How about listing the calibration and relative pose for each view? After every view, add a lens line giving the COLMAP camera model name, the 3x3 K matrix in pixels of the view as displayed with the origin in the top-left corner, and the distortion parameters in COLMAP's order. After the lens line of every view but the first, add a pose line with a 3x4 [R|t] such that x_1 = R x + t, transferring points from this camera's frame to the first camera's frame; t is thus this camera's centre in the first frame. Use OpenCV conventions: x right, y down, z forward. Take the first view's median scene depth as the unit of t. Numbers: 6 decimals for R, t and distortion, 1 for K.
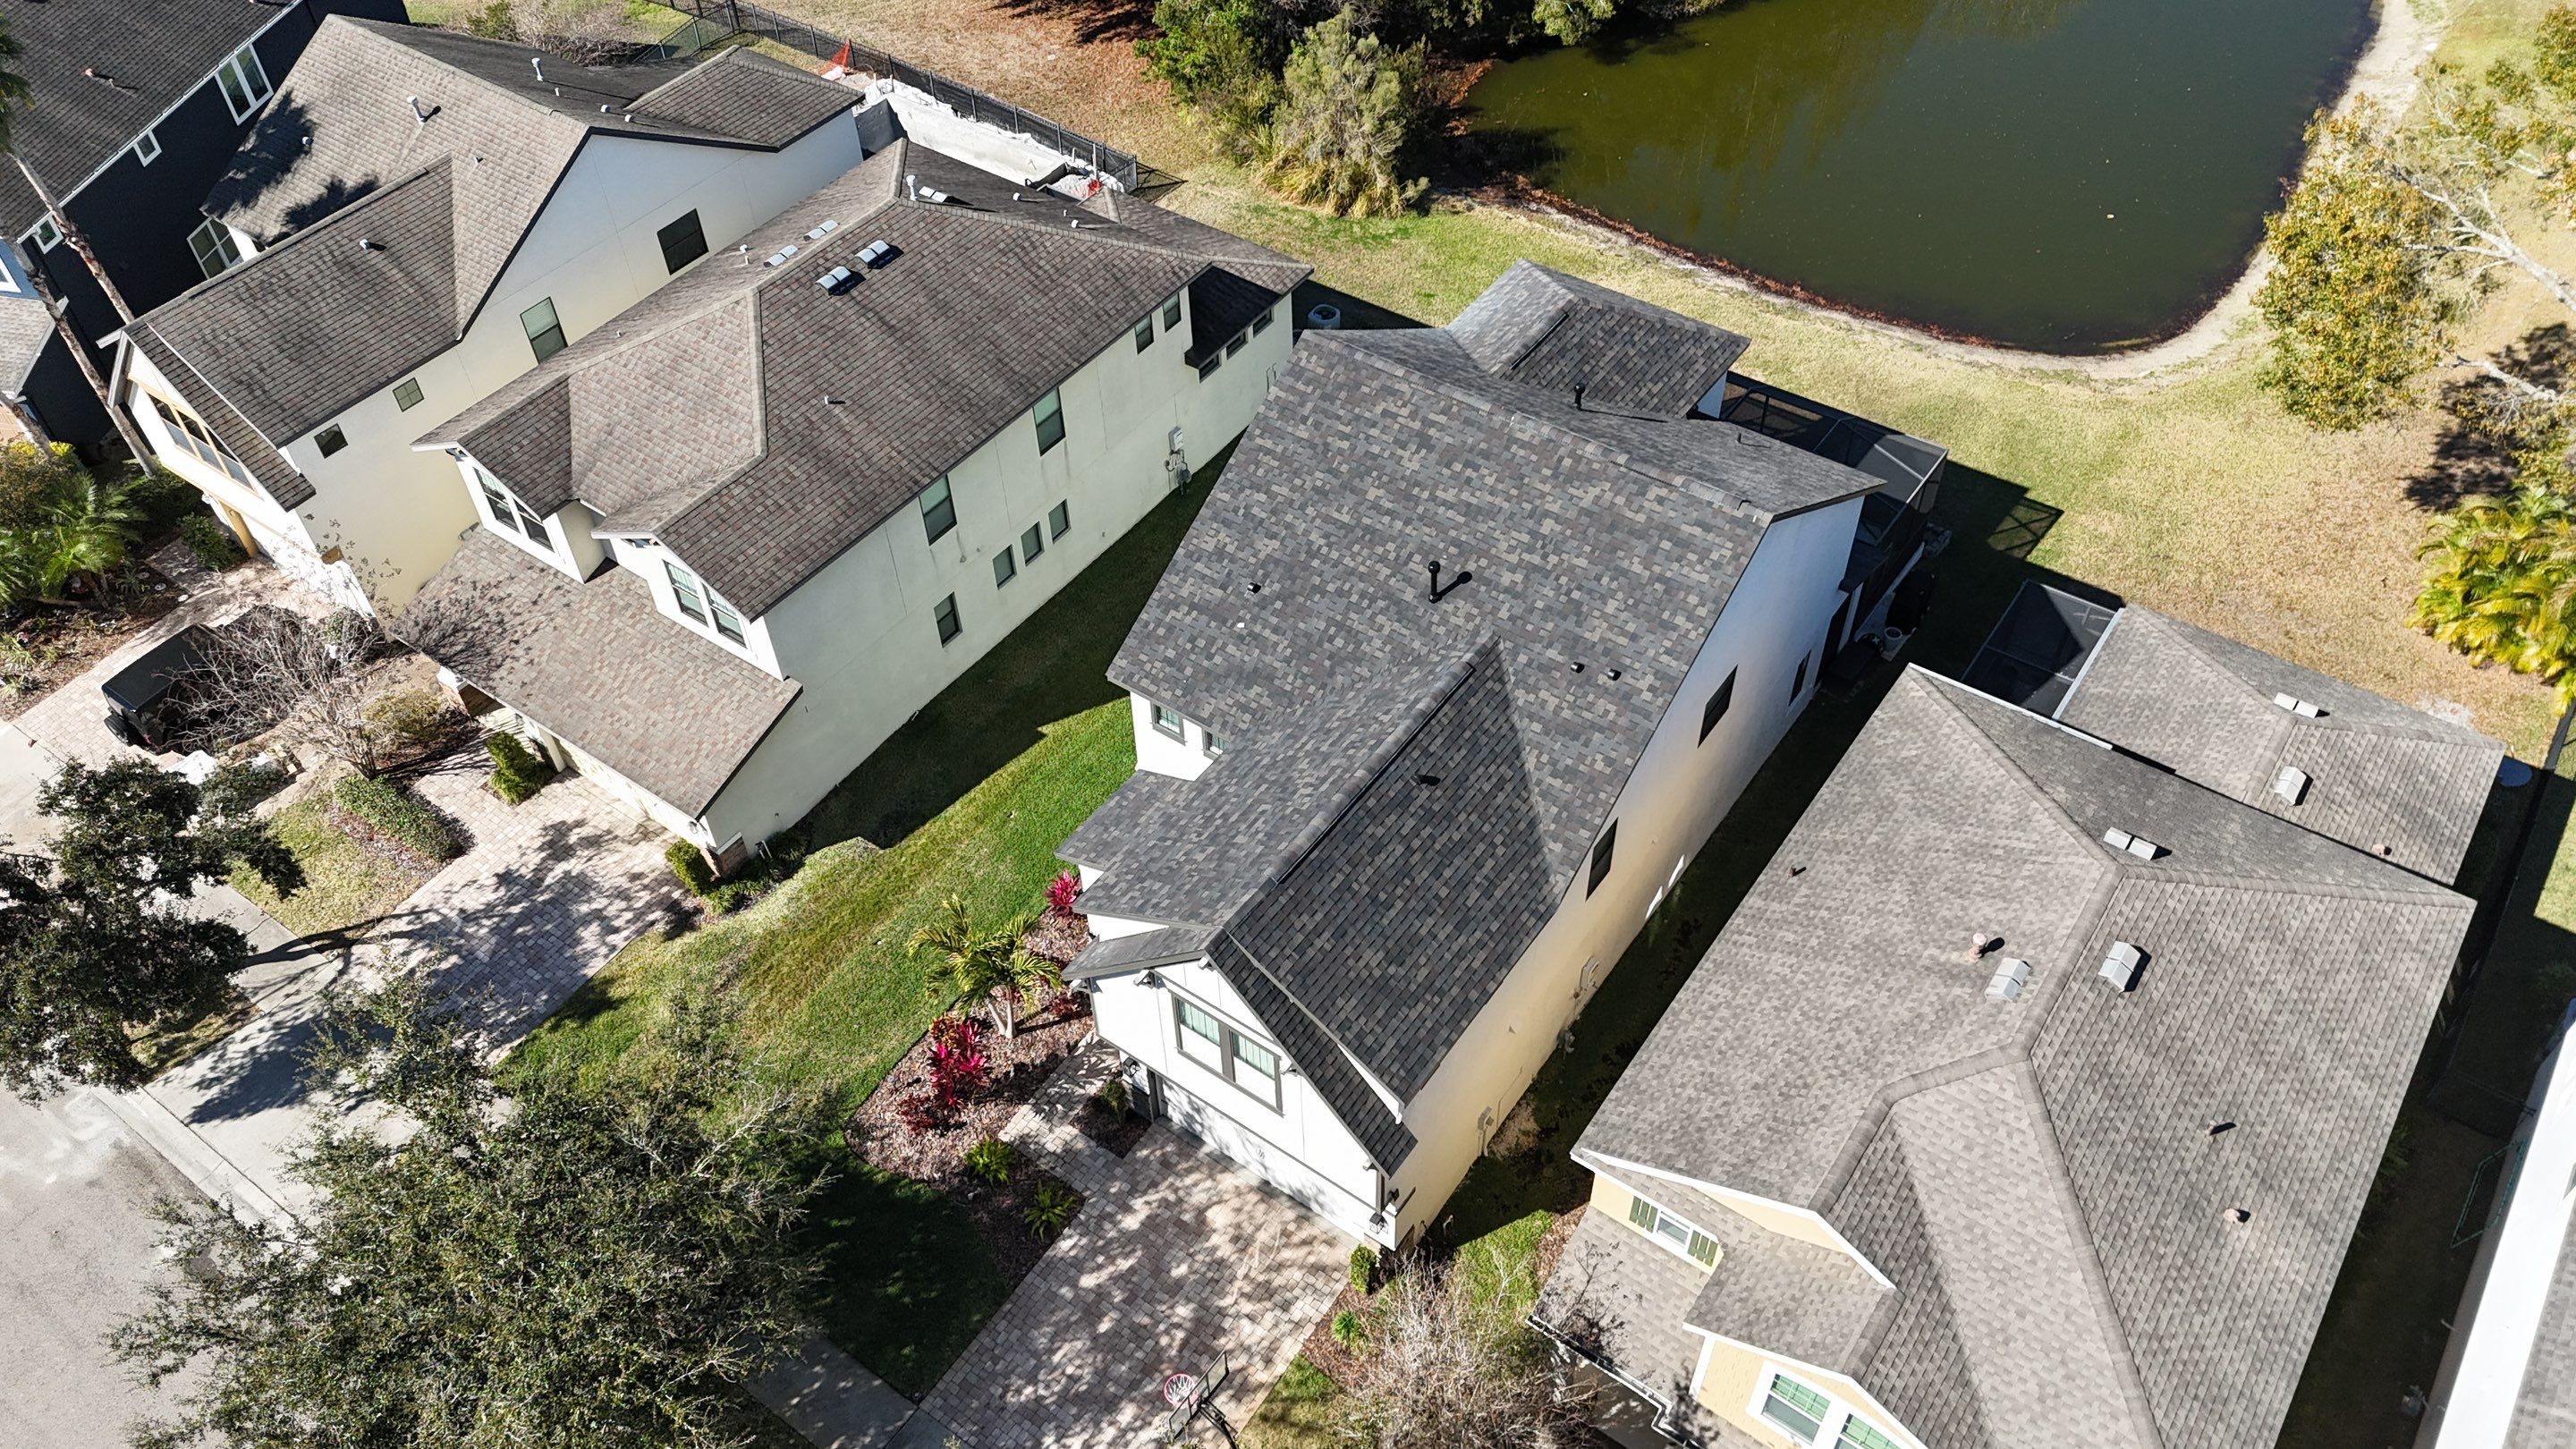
lens RADIAL K [[1895.2, 0, 1288.0], [0, 1895.2, 724.5], [0, 0, 1]] dist [0.072765, -0.058954]
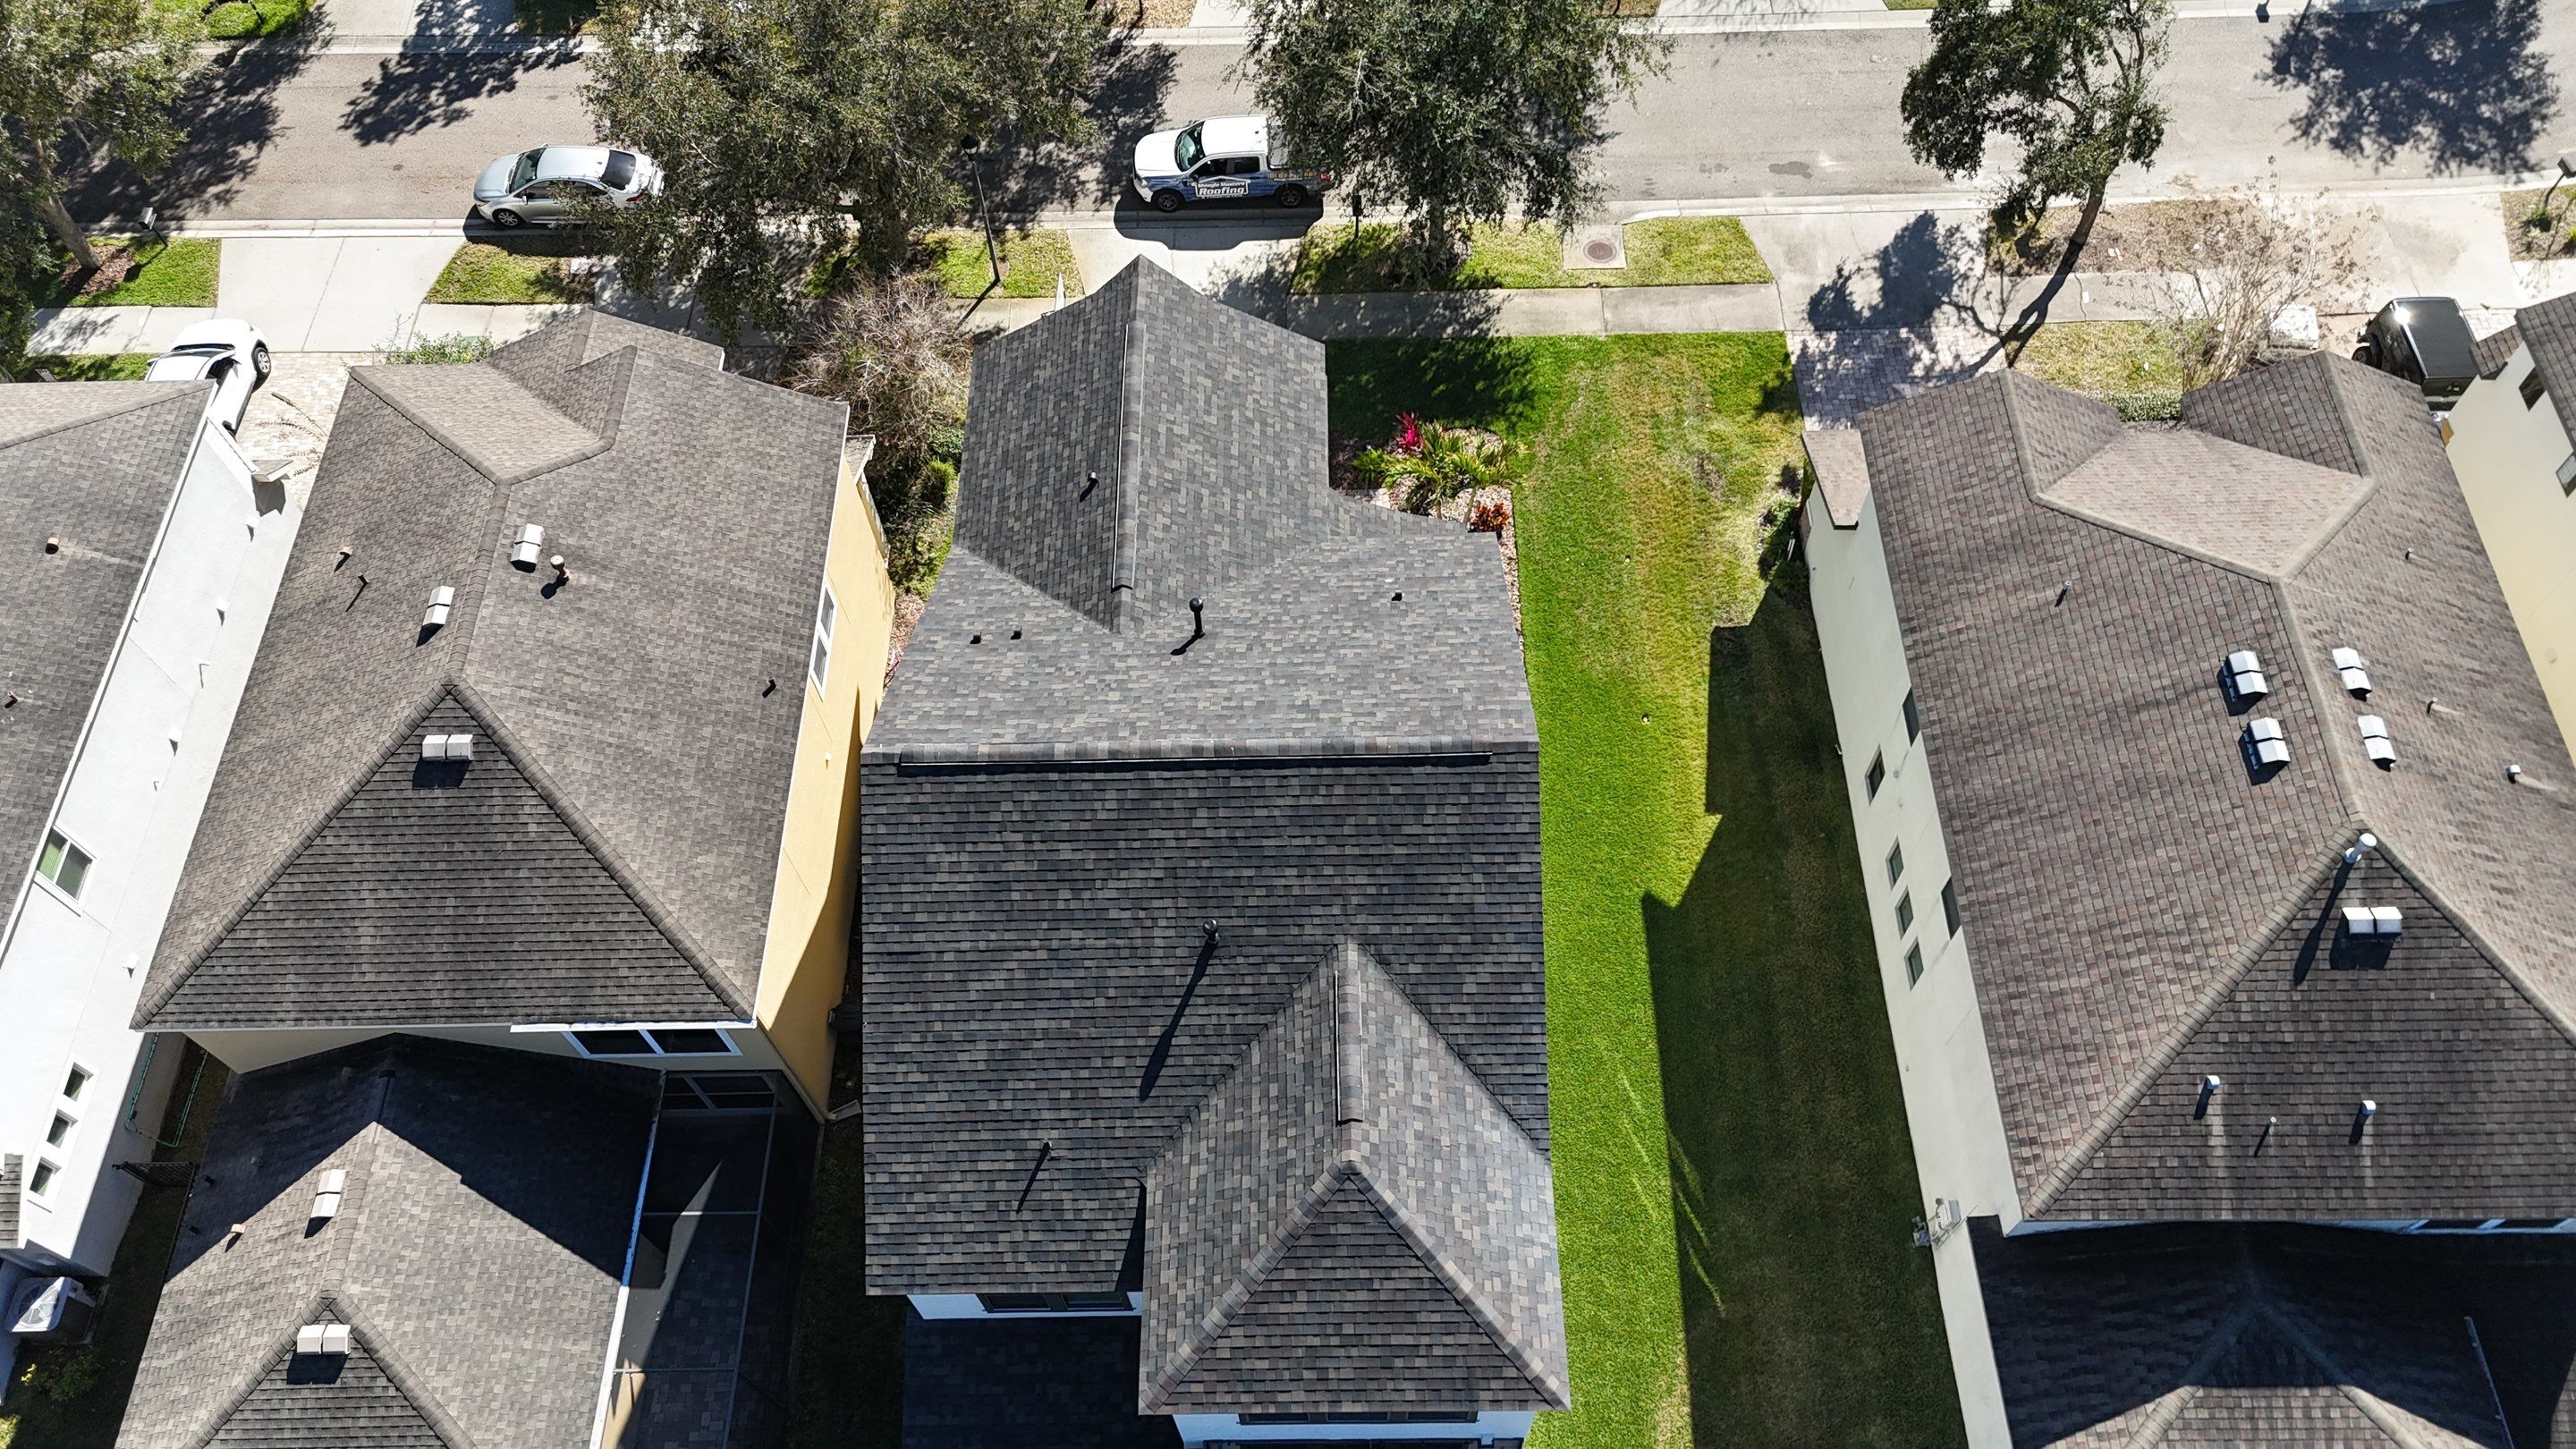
lens RADIAL K [[1895.2, 0, 1288.0], [0, 1895.2, 724.5], [0, 0, 1]] dist [0.072765, -0.058954]
pose [[-0.809866, 0.526309, -0.259067, 0.283573], [-0.388907, -0.151094, 0.908802, -0.859748], [0.439167, 0.836762, 0.327051, 0.718905]]
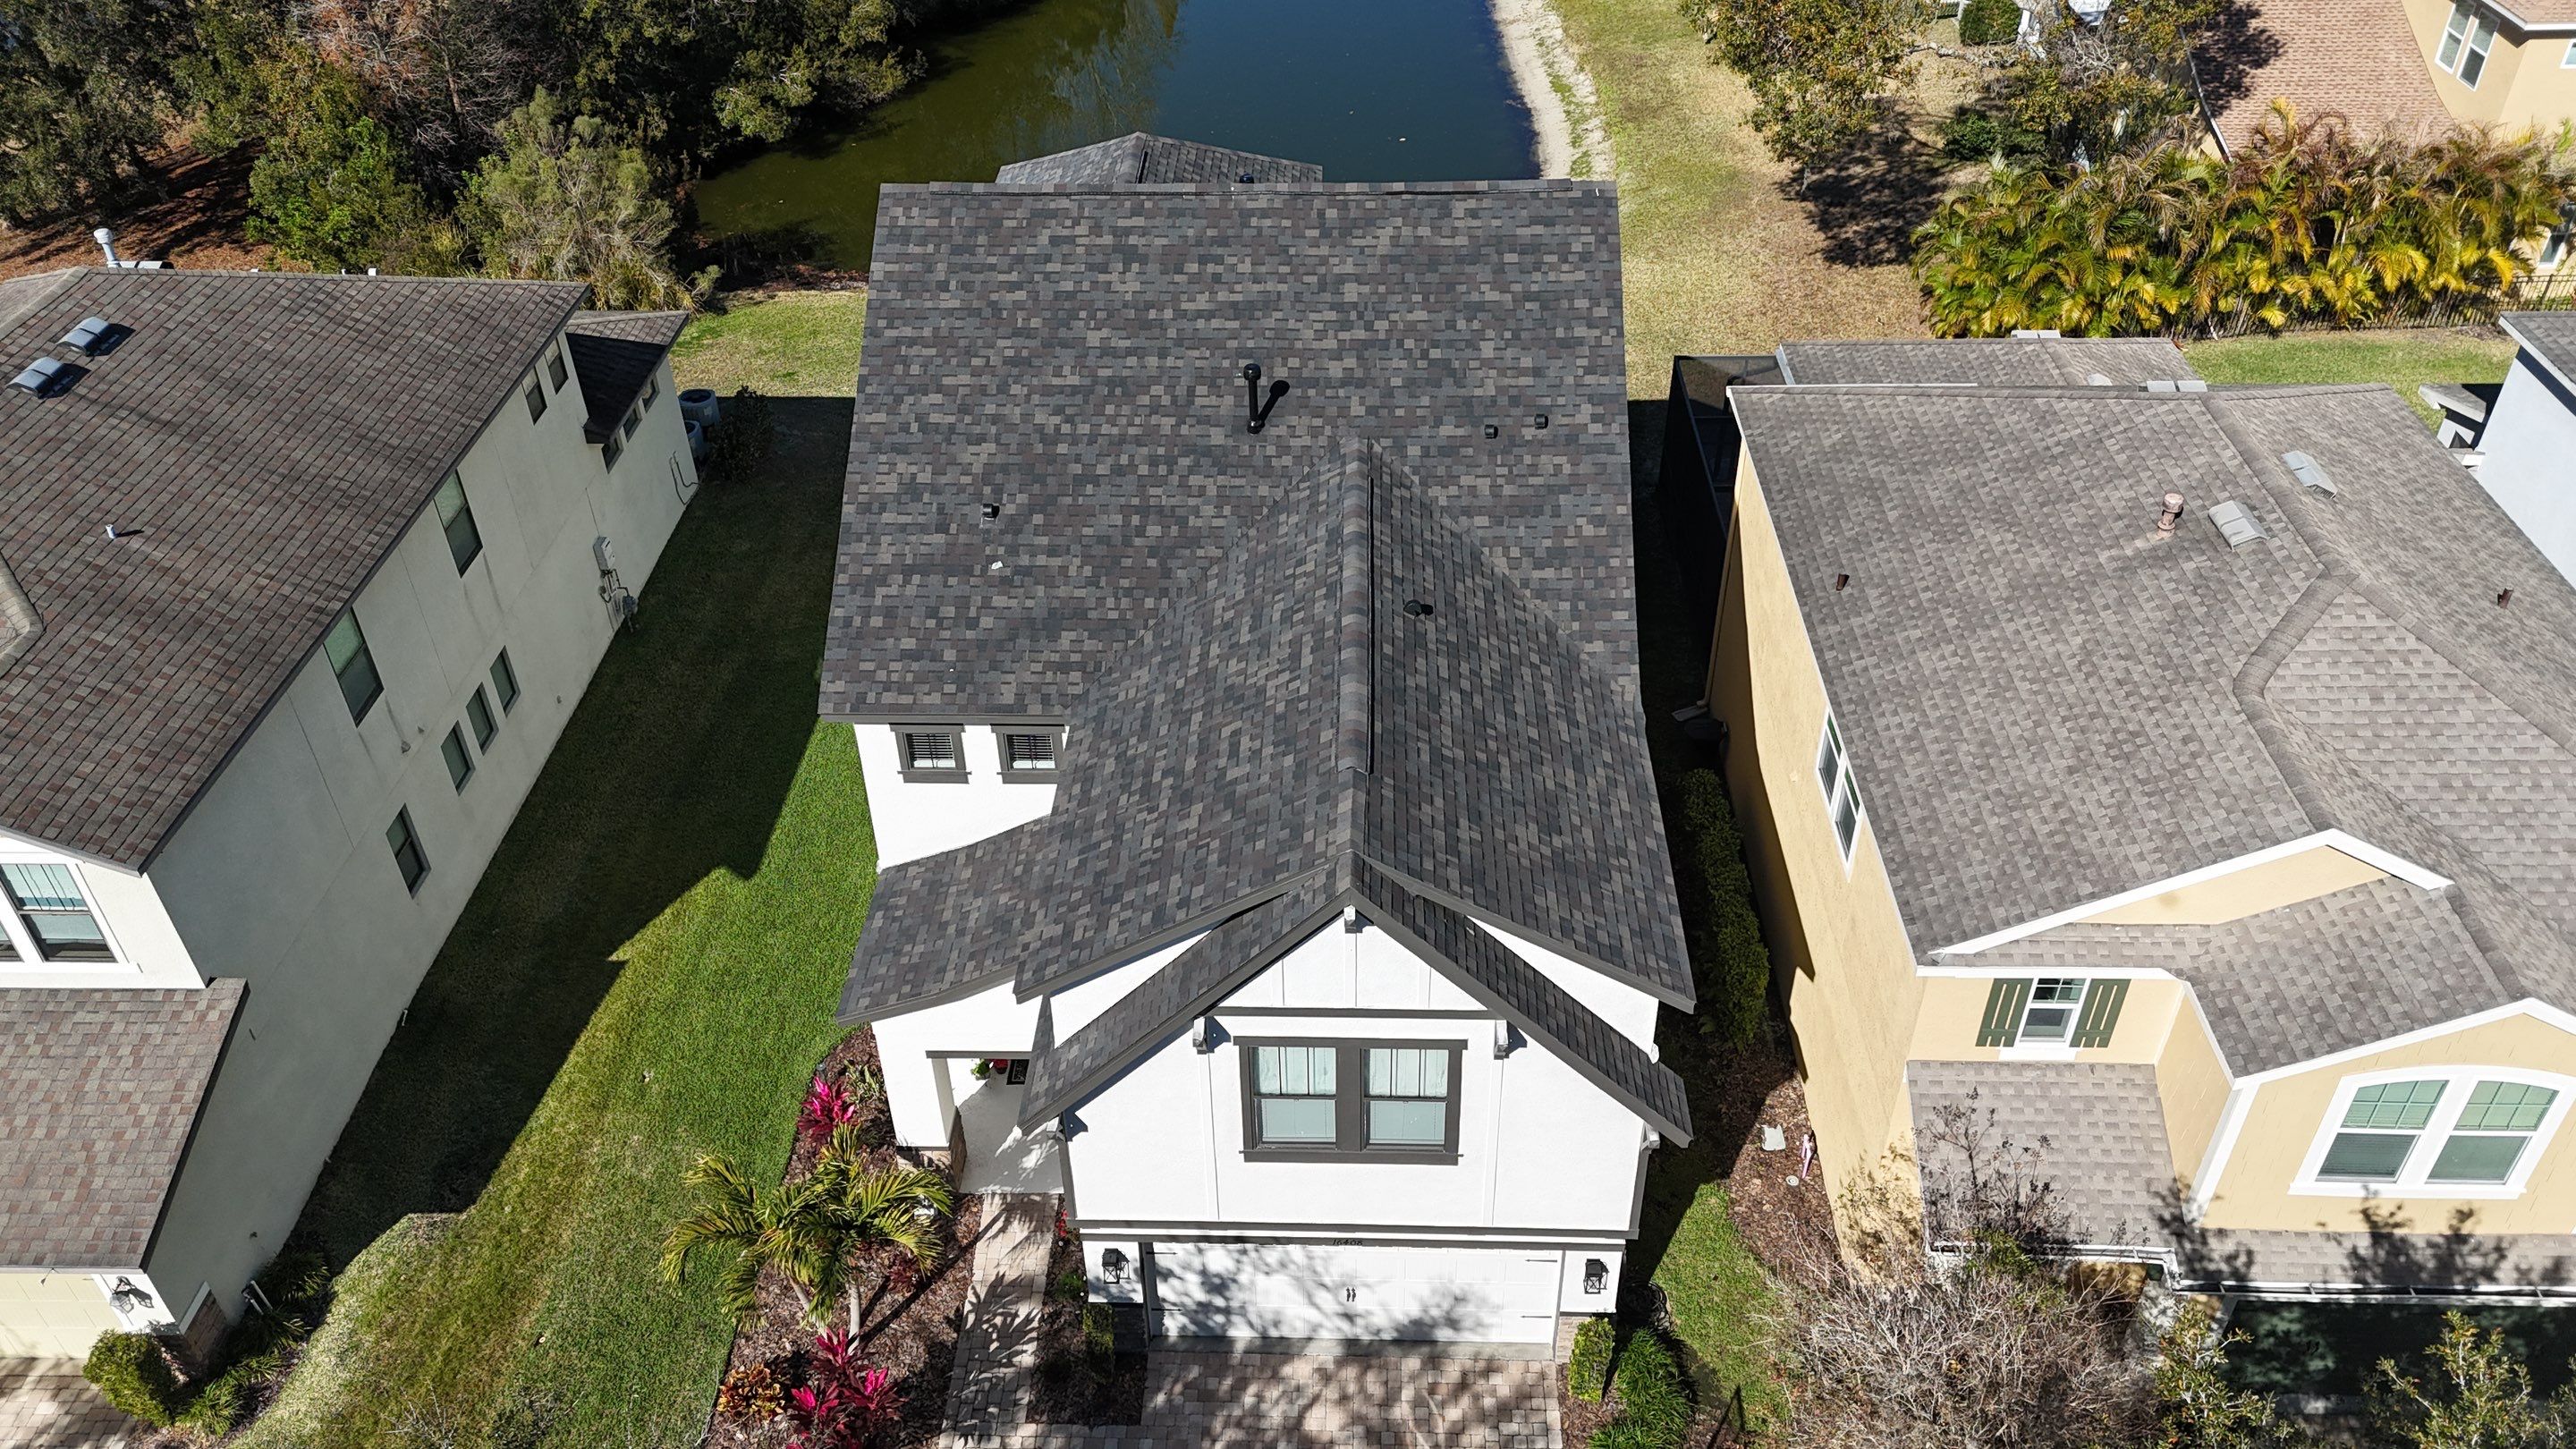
lens RADIAL K [[1881.7, 0, 1297.9], [0, 1881.7, 711.6], [0, 0, 1]] dist [0.063359, -0.067190]
pose [[0.830794, -0.328707, 0.449146, -0.244345], [0.402735, 0.912032, -0.077476, 0.085593], [-0.384169, 0.245254, 0.890093, 0.376674]]
